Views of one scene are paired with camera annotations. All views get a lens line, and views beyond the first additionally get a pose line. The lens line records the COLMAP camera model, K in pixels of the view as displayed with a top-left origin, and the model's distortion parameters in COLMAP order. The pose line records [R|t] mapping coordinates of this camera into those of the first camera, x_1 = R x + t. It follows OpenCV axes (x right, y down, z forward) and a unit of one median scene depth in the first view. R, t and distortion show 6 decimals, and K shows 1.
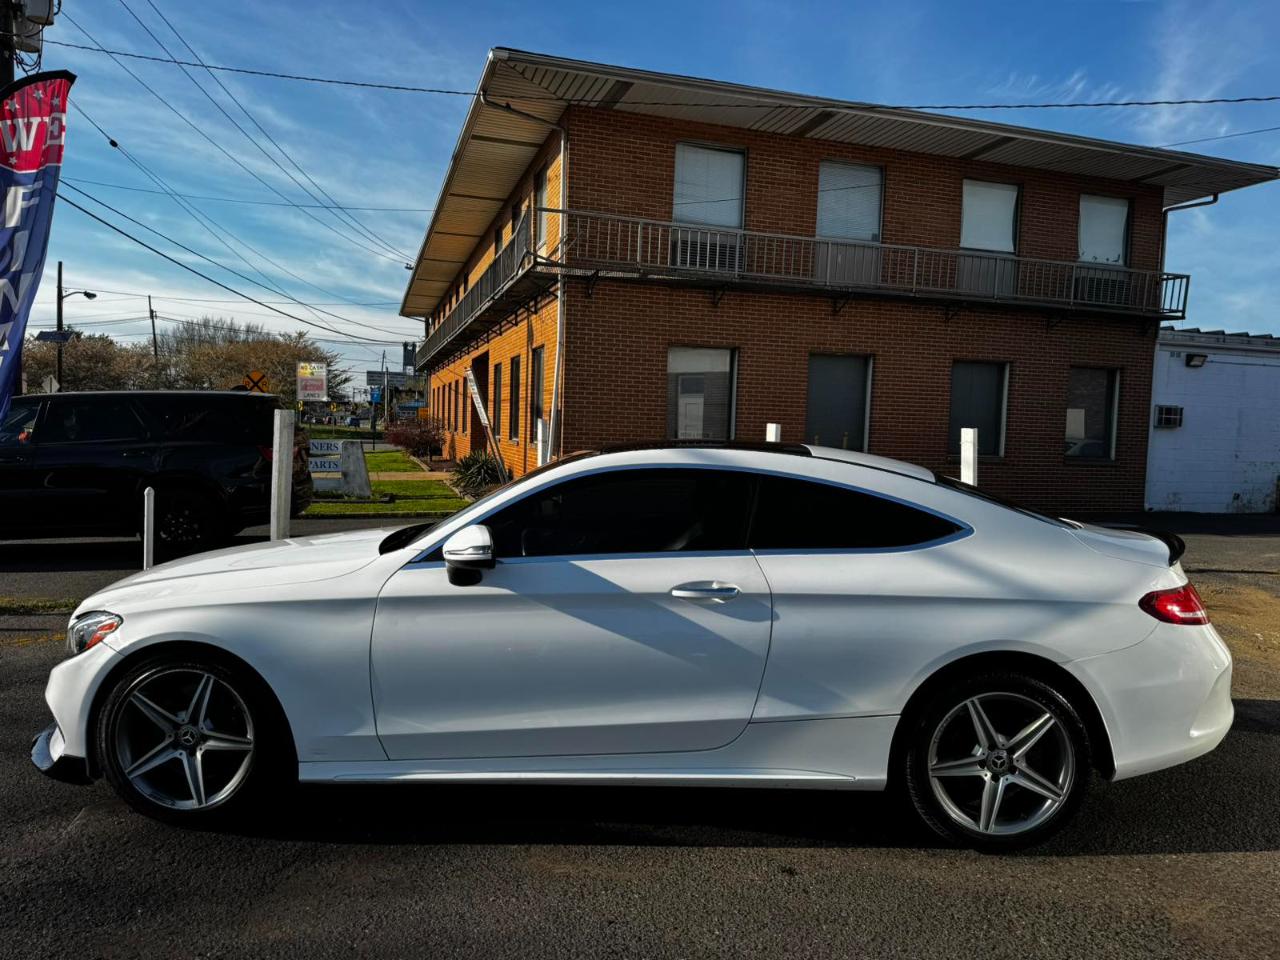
lens RADIAL K [[909.3, 0, 638.6], [0, 909.3, 476.9], [0, 0, 1]] dist [0.029222, -0.037853]
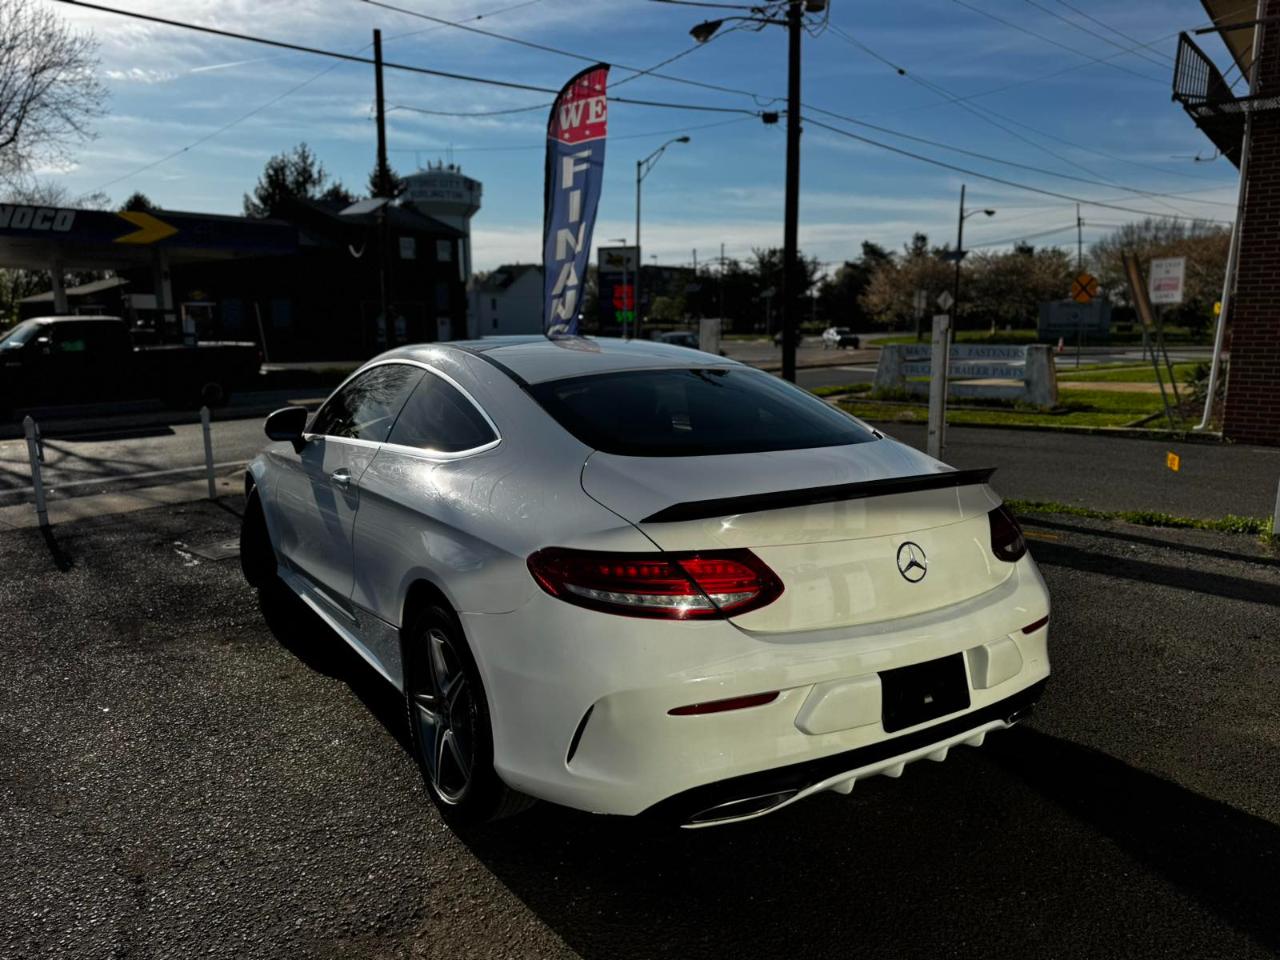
lens RADIAL K [[909.3, 0, 641.2], [0, 909.3, 484.5], [0, 0, 1]] dist [0.029222, -0.037853]
pose [[0.565267, 0.112528, -0.817197, 0.256299], [-0.025396, 0.992556, 0.119108, -0.000698], [0.824517, -0.046575, 0.563917, 0.150842]]
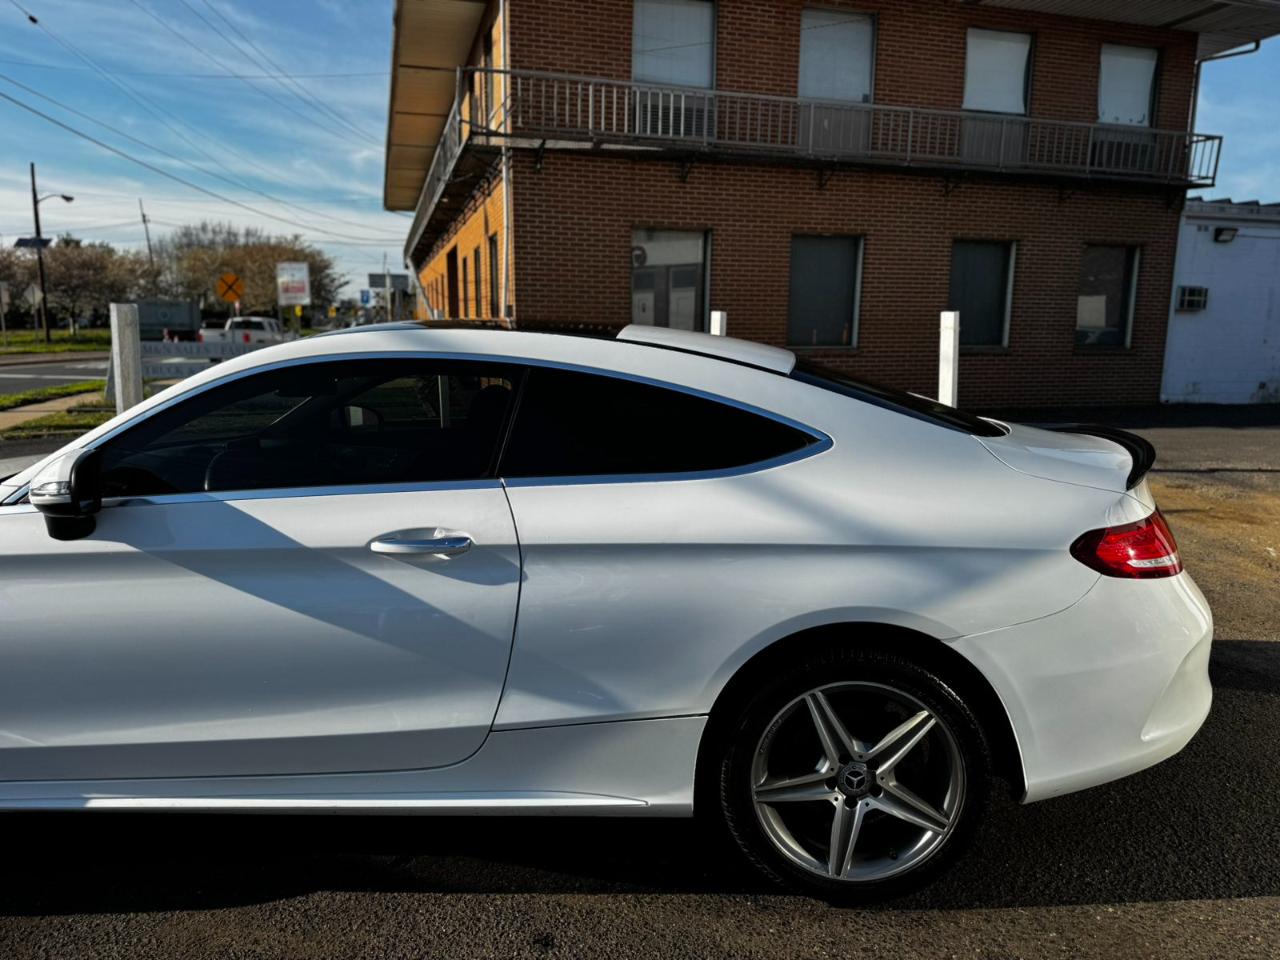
lens RADIAL K [[909.3, 0, 640.7], [0, 909.3, 483.5], [0, 0, 1]] dist [0.029222, -0.037853]
pose [[0.999626, -0.017488, -0.021041, 0.055442], [0.019790, 0.993203, 0.114698, 0.002001], [0.018893, -0.115072, 0.993178, 0.075799]]
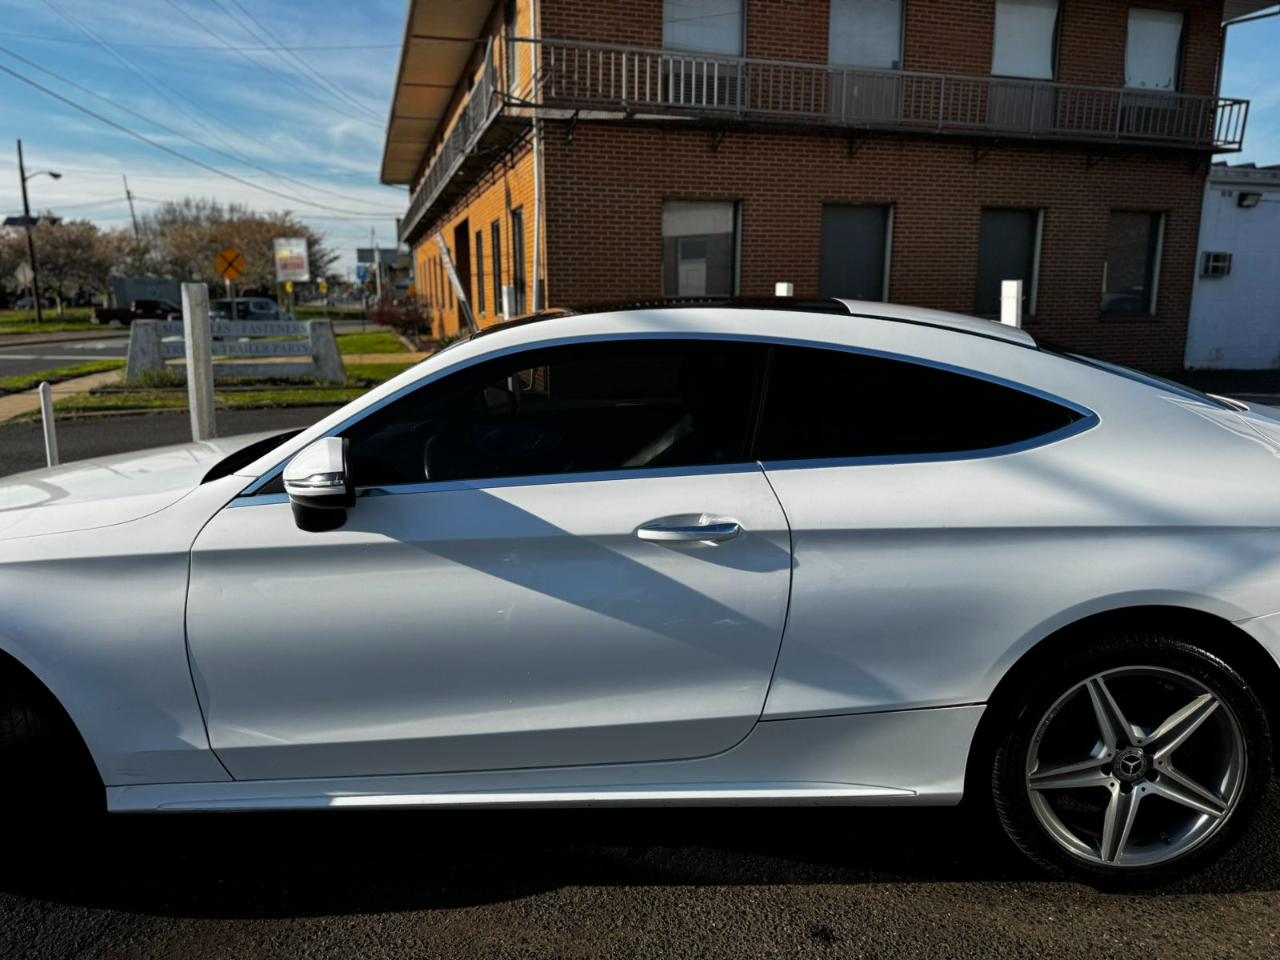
lens RADIAL K [[909.3, 0, 637.9], [0, 909.3, 474.7], [0, 0, 1]] dist [0.029222, -0.037853]
pose [[0.999453, -0.031379, -0.010454, 0.009989], [0.032504, 0.990303, 0.135068, -0.000390], [0.006114, -0.135334, 0.990781, 0.080059]]
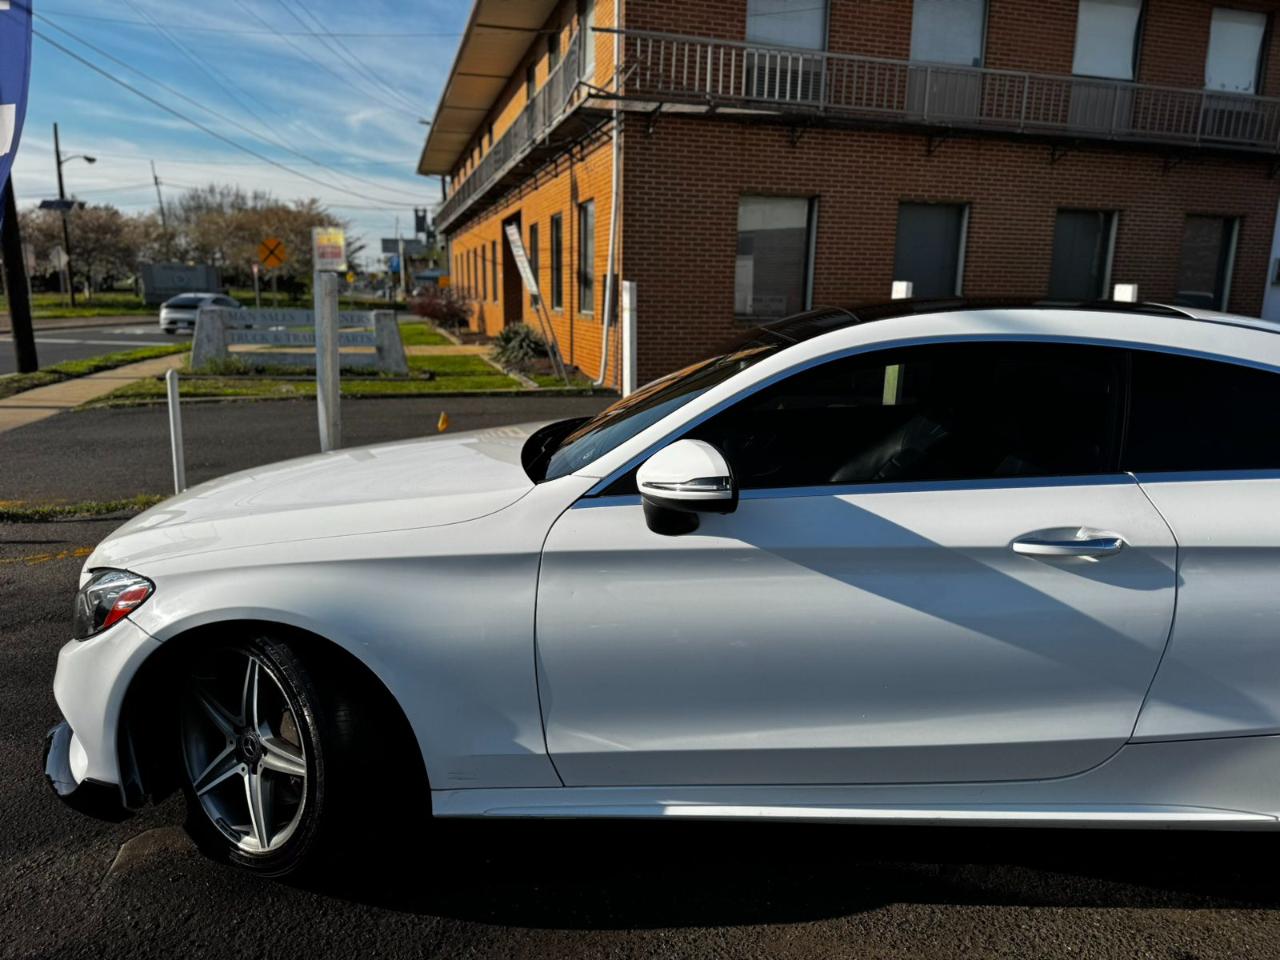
lens RADIAL K [[909.3, 0, 638.5], [0, 909.3, 483.5], [0, 0, 1]] dist [0.029222, -0.037853]
pose [[0.999704, -0.009809, -0.022271, -0.045659], [0.013025, 0.988724, 0.149180, -0.002684], [0.020557, -0.149426, 0.988559, 0.084071]]
